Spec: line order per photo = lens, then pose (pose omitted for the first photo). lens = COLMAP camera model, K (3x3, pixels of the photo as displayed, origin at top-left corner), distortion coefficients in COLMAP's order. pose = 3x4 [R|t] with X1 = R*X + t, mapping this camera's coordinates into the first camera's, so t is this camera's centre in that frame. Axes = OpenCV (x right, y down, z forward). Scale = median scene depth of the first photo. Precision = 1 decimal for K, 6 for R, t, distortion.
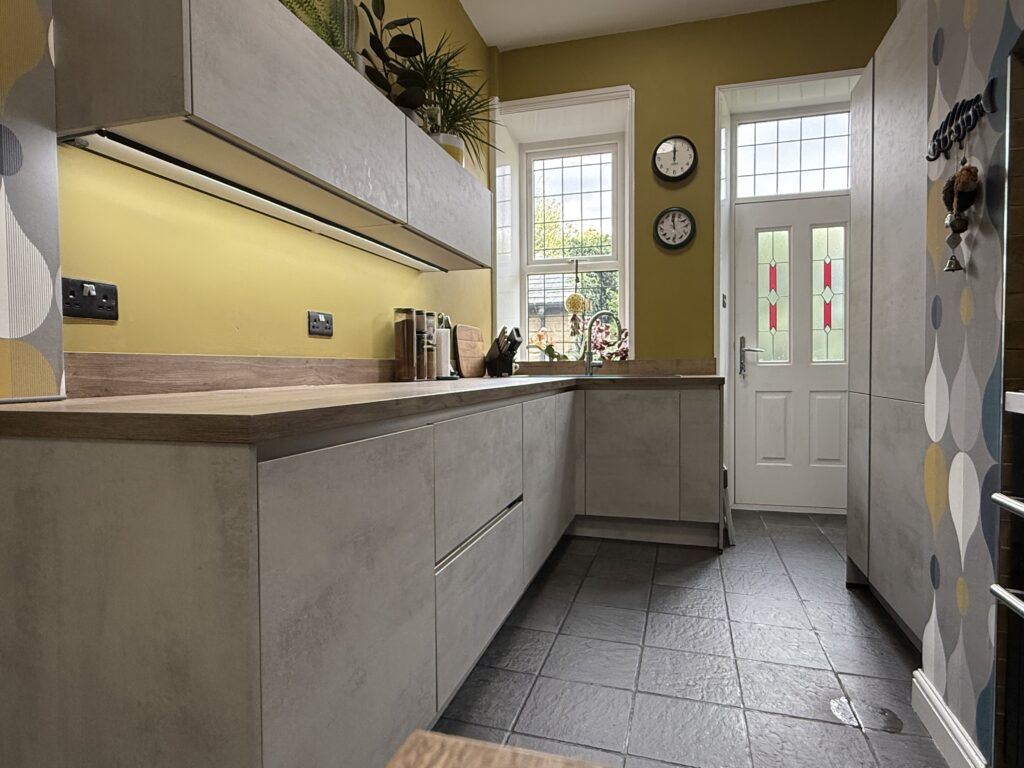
lens RADIAL K [[595.0, 0, 507.9], [0, 595.0, 385.6], [0, 0, 1]] dist [-0.007181, 0.001973]
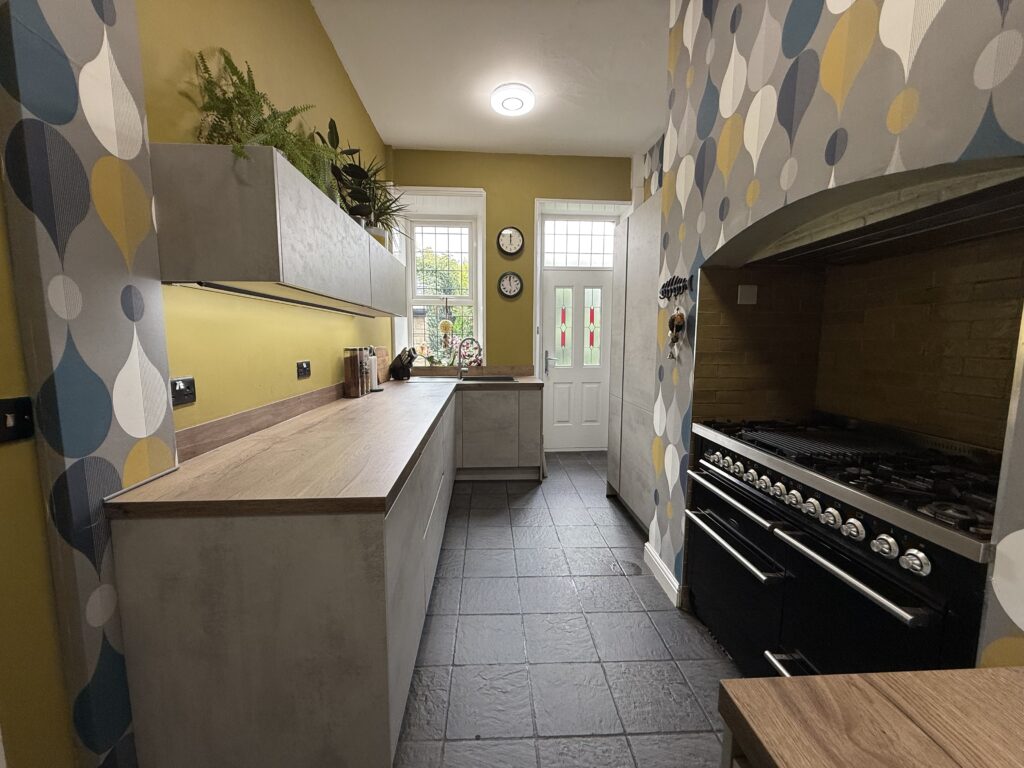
lens RADIAL K [[409.2, 0, 512.4], [0, 409.2, 383.0], [0, 0, 1]] dist [-0.001240, -0.000228]
pose [[0.938817, -0.024387, 0.343551, -0.123659], [-0.001924, 0.997103, 0.076037, -0.100229], [-0.344410, -0.072046, 0.936051, -0.073962]]
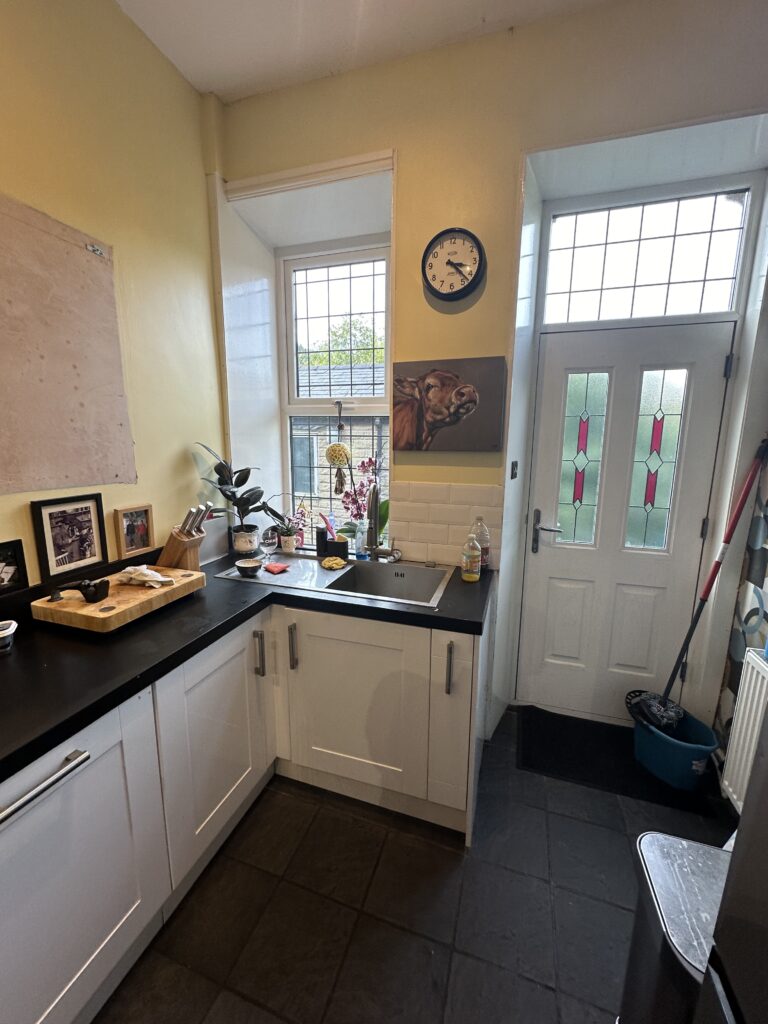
lens RADIAL K [[410.5, 0, 384.0], [0, 410.5, 511.3], [0, 0, 1]] dist [-0.002553, 0.000125]
pose [[0.999502, 0.019697, -0.024663, 0.260004], [-0.015775, 0.988528, 0.150211, -0.202809], [0.027339, -0.149747, 0.988346, 0.577137]]
